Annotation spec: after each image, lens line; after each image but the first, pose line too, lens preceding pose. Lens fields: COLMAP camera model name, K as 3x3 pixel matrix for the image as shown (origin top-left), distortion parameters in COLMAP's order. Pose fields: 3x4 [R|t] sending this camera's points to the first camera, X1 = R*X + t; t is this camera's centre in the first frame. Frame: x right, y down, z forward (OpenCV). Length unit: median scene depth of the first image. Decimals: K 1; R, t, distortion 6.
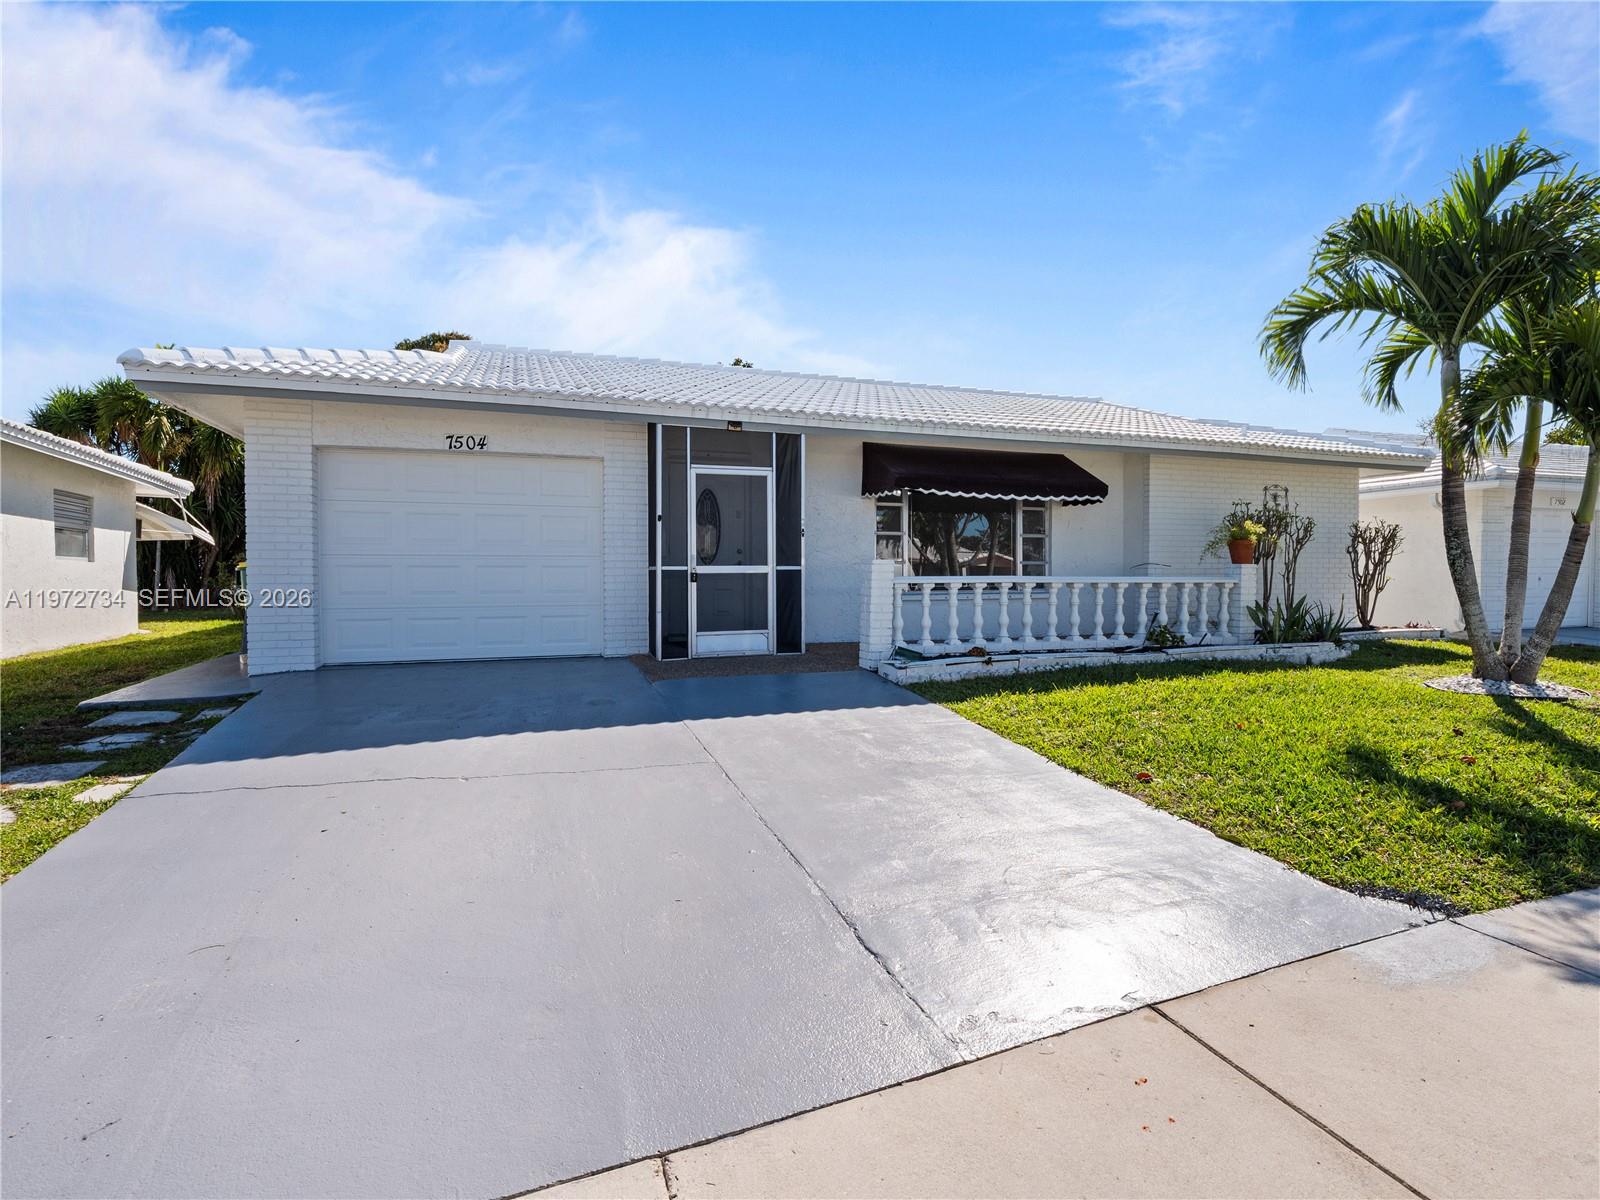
lens RADIAL K [[791.7, 0, 807.2], [0, 791.7, 597.1], [0, 0, 1]] dist [-0.006982, -0.001660]
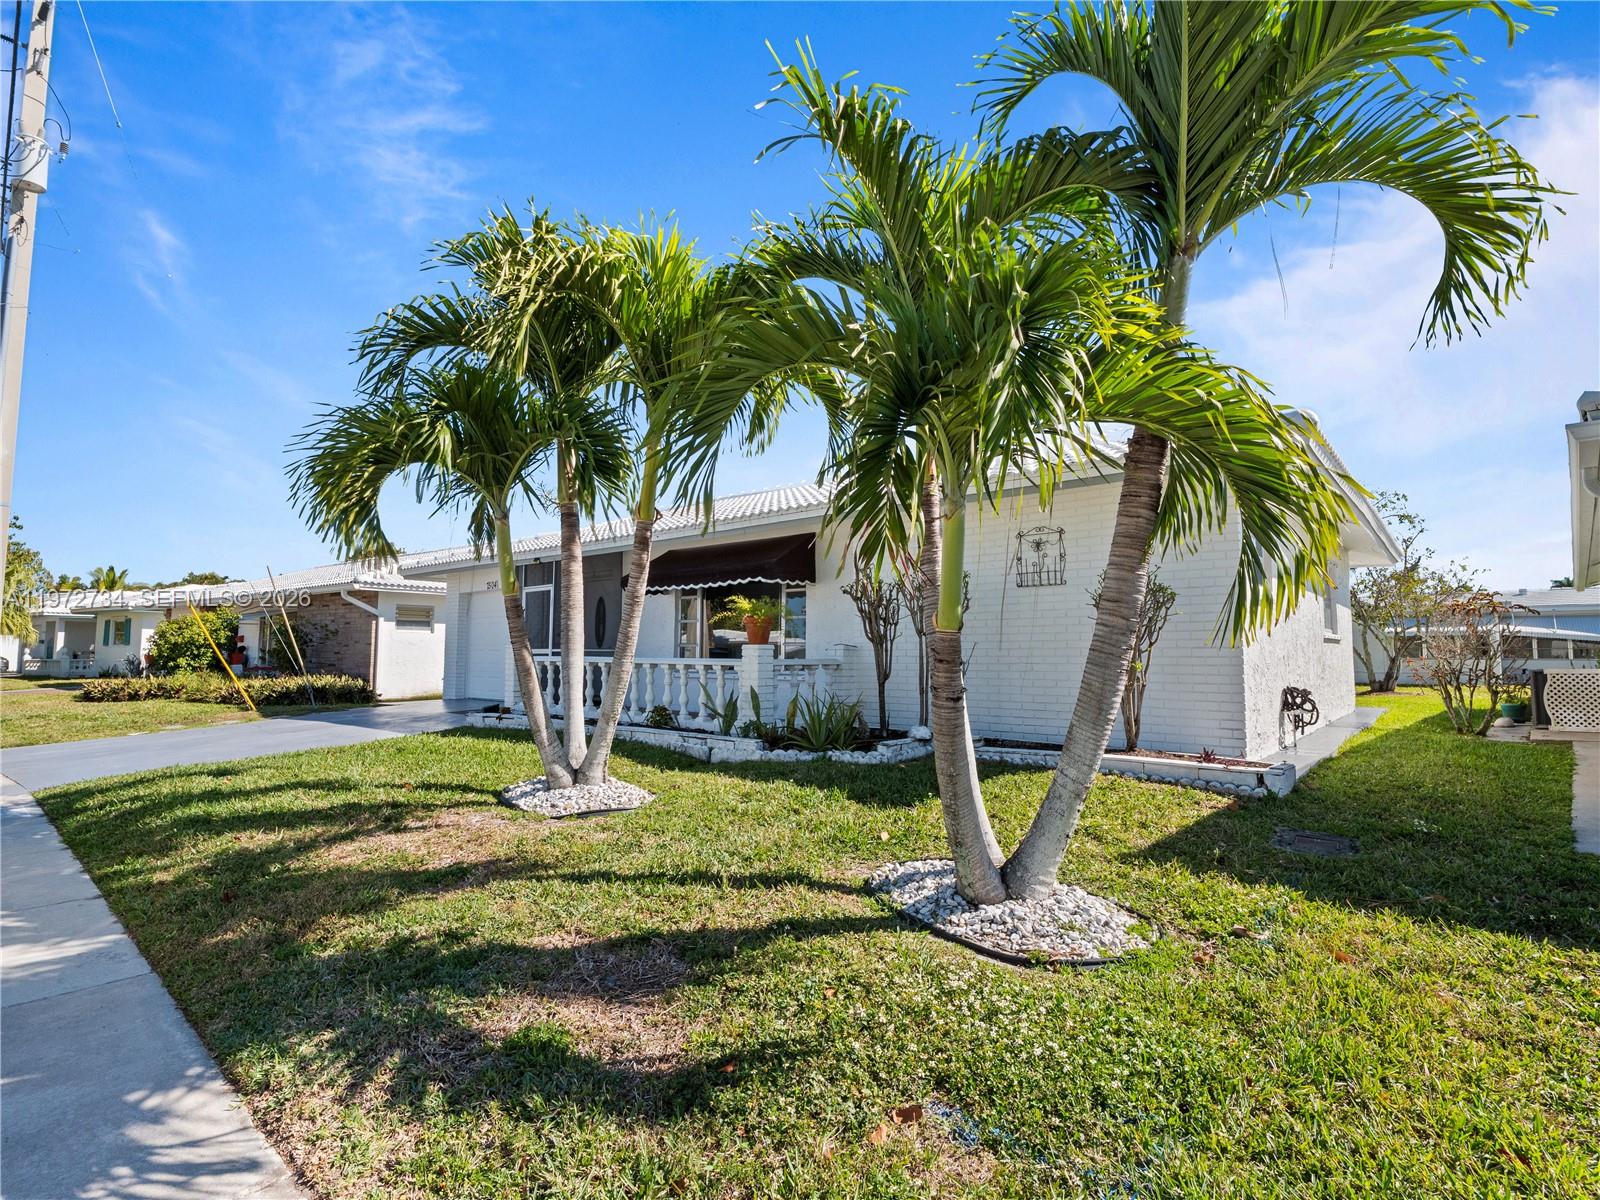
lens RADIAL K [[791.7, 0, 790.3], [0, 791.7, 604.7], [0, 0, 1]] dist [-0.006982, -0.001660]
pose [[0.487070, -0.052134, -0.871806, 1.482306], [-0.030203, 0.996614, -0.076472, -0.021995], [0.872841, 0.063578, 0.483846, 0.663603]]
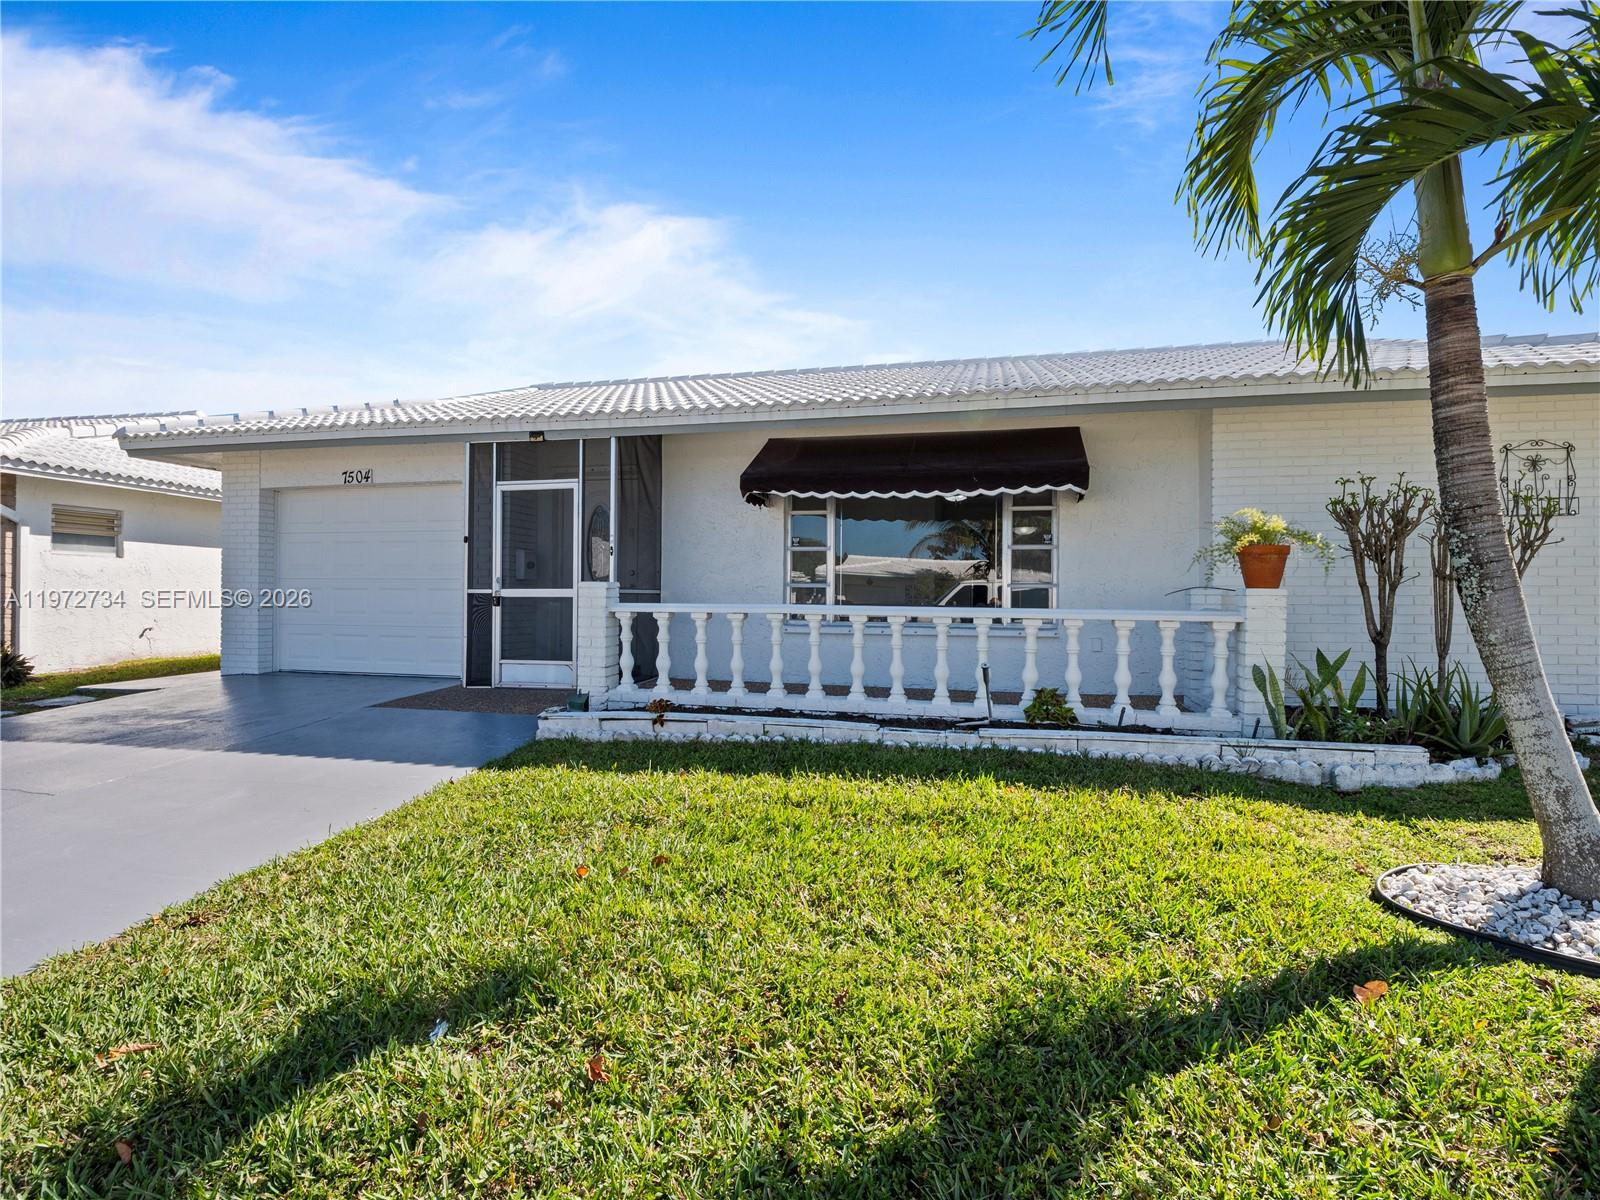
lens RADIAL K [[791.7, 0, 789.5], [0, 791.7, 599.3], [0, 0, 1]] dist [-0.006982, -0.001660]
pose [[0.833509, 0.010479, -0.552406, 0.640616], [-0.025127, 0.999505, -0.018952, -0.017417], [0.551933, 0.029676, 0.833360, 0.393803]]
